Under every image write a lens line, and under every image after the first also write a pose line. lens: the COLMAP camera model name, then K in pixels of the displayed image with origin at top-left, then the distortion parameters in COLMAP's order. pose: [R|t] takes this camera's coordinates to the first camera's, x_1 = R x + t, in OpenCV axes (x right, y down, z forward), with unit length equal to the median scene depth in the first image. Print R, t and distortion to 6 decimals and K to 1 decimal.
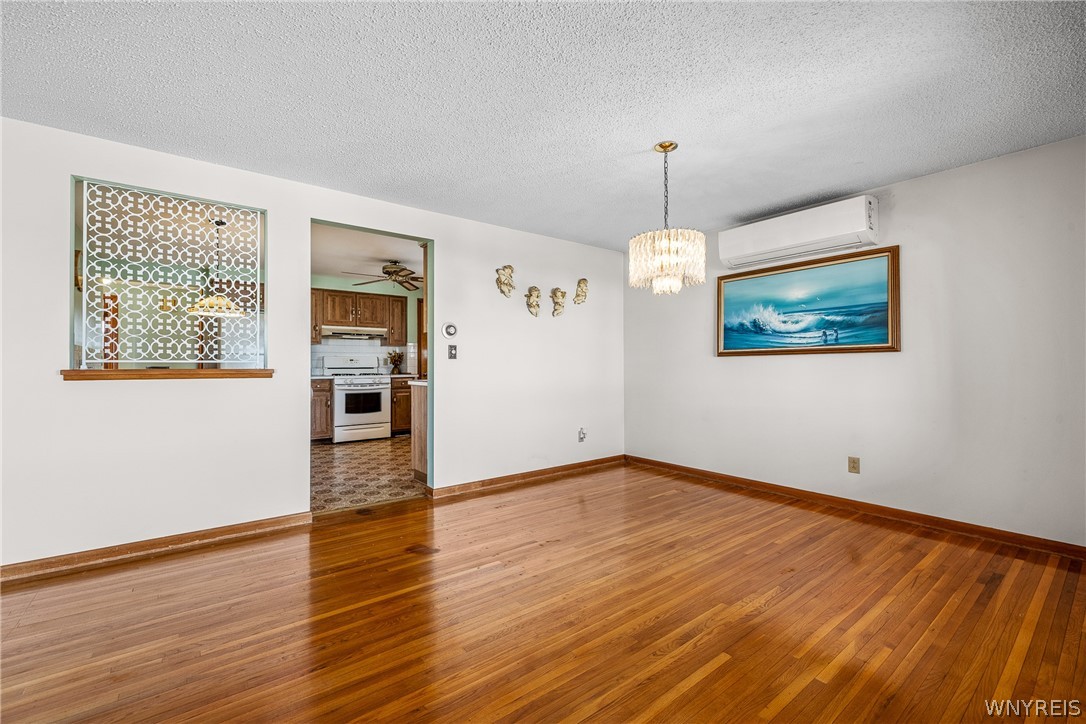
lens RADIAL K [[462.2, 0, 543.5], [0, 462.2, 355.9], [0, 0, 1]] dist [0.004266, 0.000379]
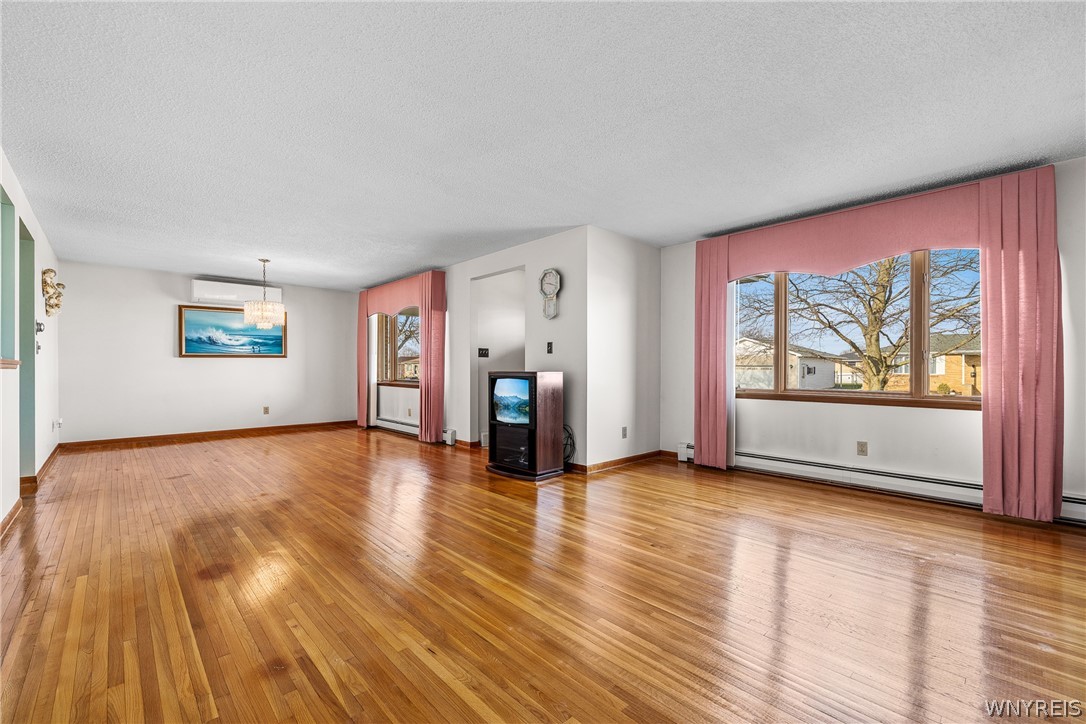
lens RADIAL K [[462.2, 0, 545.4], [0, 462.2, 366.4], [0, 0, 1]] dist [0.004266, 0.000379]
pose [[-0.099742, 0.005338, 0.994999, -1.480889], [-0.015767, 0.999852, -0.006944, 0.026699], [-0.994888, -0.016381, -0.099643, -0.061683]]
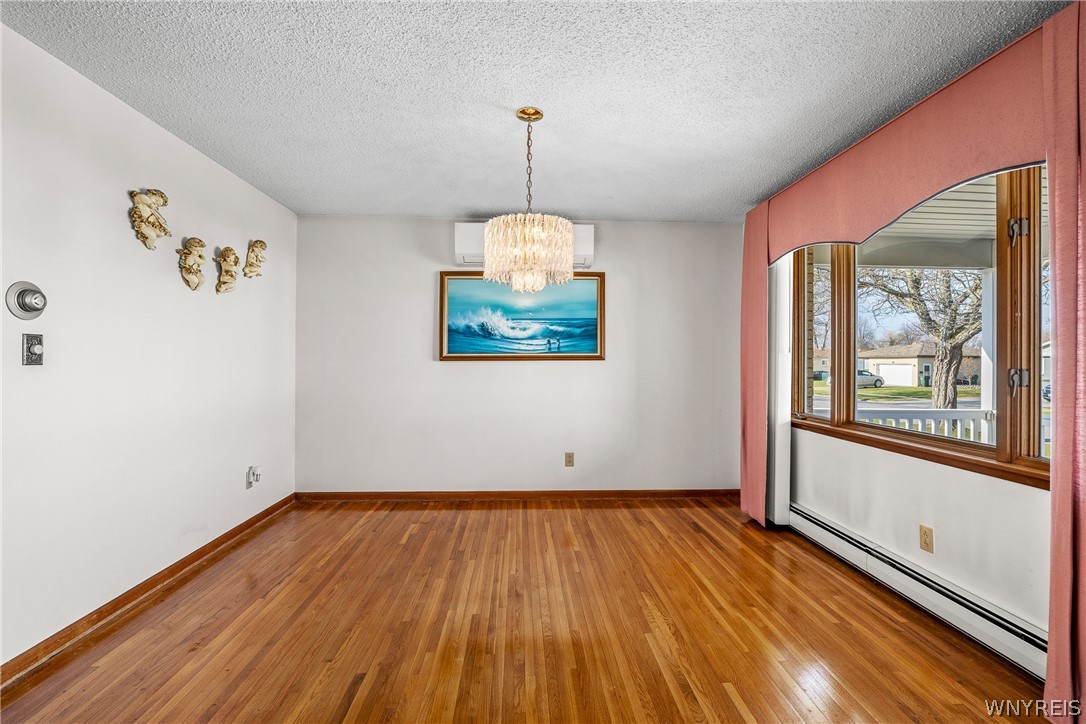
lens RADIAL K [[481.3, 0, 539.7], [0, 481.3, 355.4], [0, 0, 1]] dist [-0.006132, -0.000300]
pose [[0.579547, 0.014027, 0.814818, -0.311210], [-0.022332, 0.999750, -0.001327, -0.014055], [-0.814633, -0.017428, 0.579715, 0.356870]]
